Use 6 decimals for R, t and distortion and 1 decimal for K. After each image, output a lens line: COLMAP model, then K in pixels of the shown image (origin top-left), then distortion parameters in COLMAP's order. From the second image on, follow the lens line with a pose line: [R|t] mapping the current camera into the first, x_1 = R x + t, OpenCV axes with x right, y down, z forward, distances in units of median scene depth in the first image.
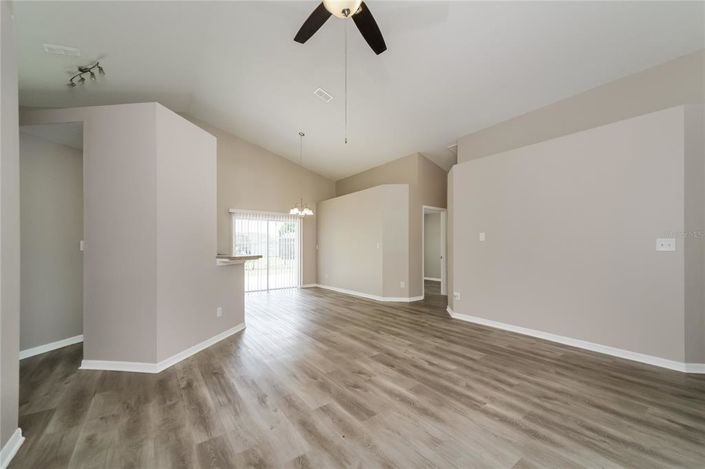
lens RADIAL K [[289.7, 0, 351.9], [0, 289.7, 248.1], [0, 0, 1]] dist [0.000466, 0.000002]
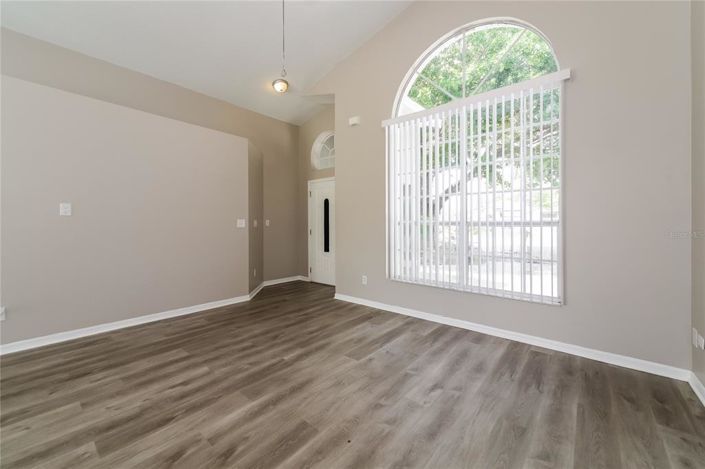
lens RADIAL K [[289.0, 0, 363.7], [0, 289.0, 224.9], [0, 0, 1]] dist [0.000336, -0.000043]
pose [[-0.300644, -0.001158, 0.953736, -0.619574], [0.002598, 0.999995, 0.002034, -0.004286], [-0.953733, 0.003090, -0.300640, 0.863330]]
